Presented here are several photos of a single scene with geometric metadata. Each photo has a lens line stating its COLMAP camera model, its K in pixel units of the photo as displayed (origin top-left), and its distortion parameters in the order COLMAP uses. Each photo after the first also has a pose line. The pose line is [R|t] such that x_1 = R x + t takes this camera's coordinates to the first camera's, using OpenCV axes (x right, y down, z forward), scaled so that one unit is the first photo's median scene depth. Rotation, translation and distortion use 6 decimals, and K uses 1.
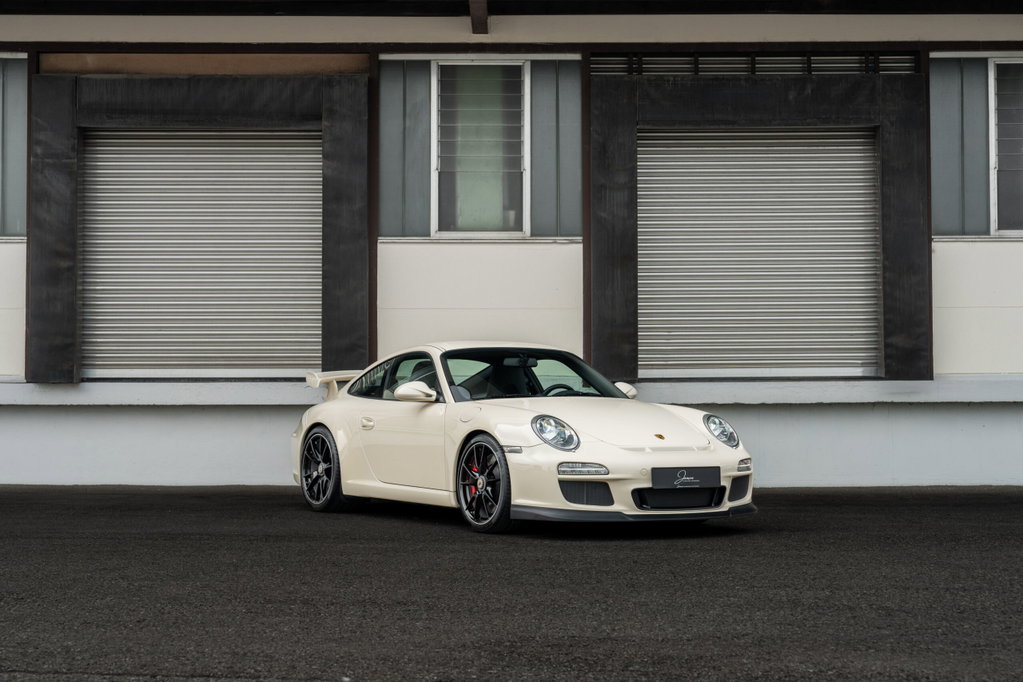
lens RADIAL K [[1614.5, 0, 514.8], [0, 1614.5, 338.7], [0, 0, 1]] dist [0.052094, 0.000000]
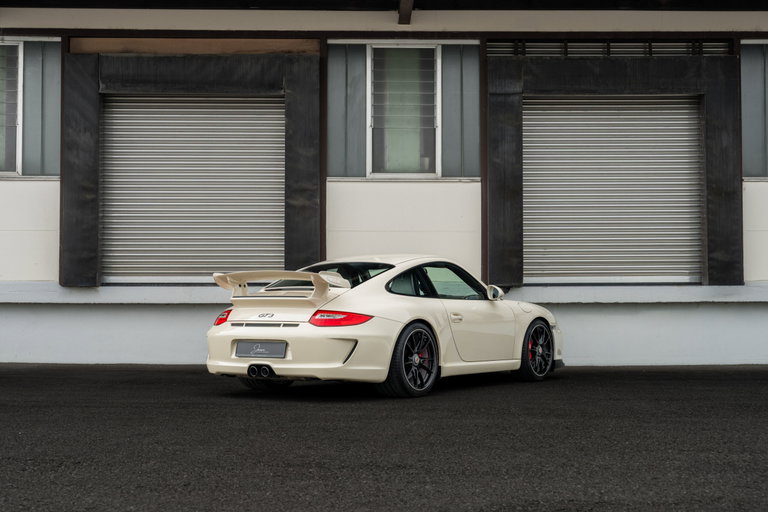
lens RADIAL K [[1132.6, 0, 412.2], [0, 1132.6, 259.1], [0, 0, 1]] dist [0.045892, 0.000000]
pose [[0.999821, 0.001286, 0.018902, -0.032307], [-0.001276, 0.999999, -0.000499, 0.004824], [-0.018903, 0.000475, 0.999821, 0.069419]]
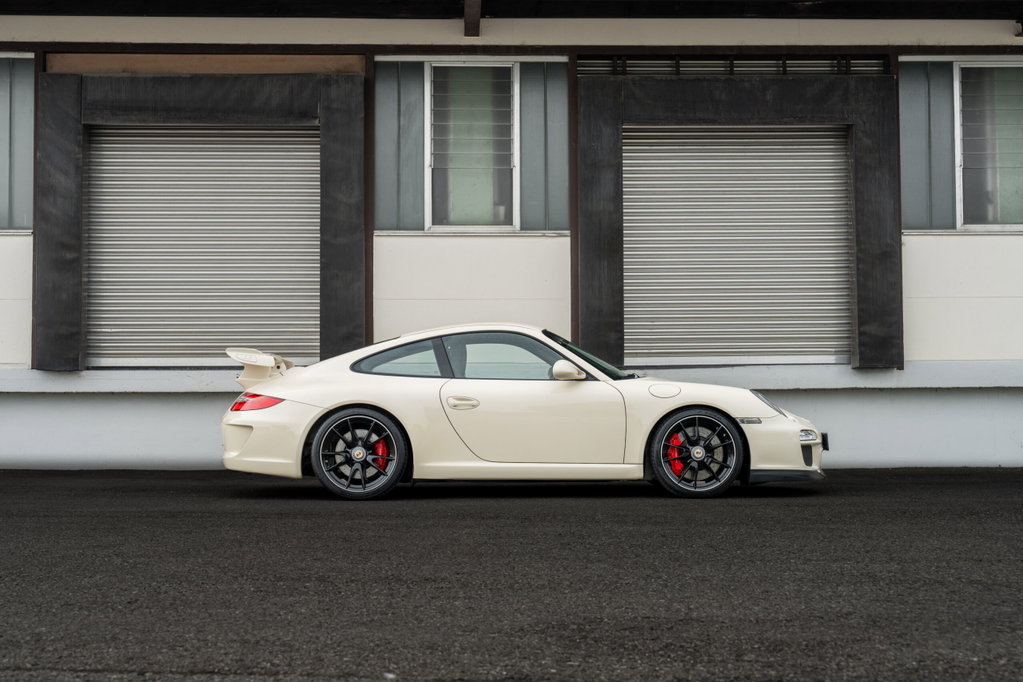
lens RADIAL K [[1402.3, 0, 515.1], [0, 1402.3, 342.7], [0, 0, 1]] dist [0.044221, 0.000000]
pose [[0.999638, -0.001257, 0.026890, -0.018285], [0.001456, 0.999972, -0.007400, 0.016269], [-0.026880, 0.007437, 0.999611, 0.094542]]
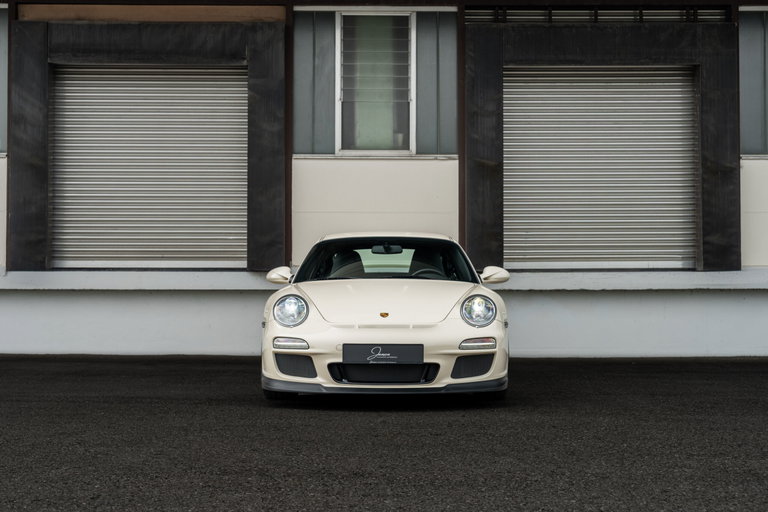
lens RADIAL K [[1147.2, 0, 379.9], [0, 1147.2, 259.7], [0, 0, 1]] dist [0.045344, 0.000000]
pose [[0.999948, 0.002630, 0.009814, -0.026605], [-0.002706, 0.999966, 0.007791, 0.010708], [-0.009793, -0.007817, 0.999921, 0.122095]]
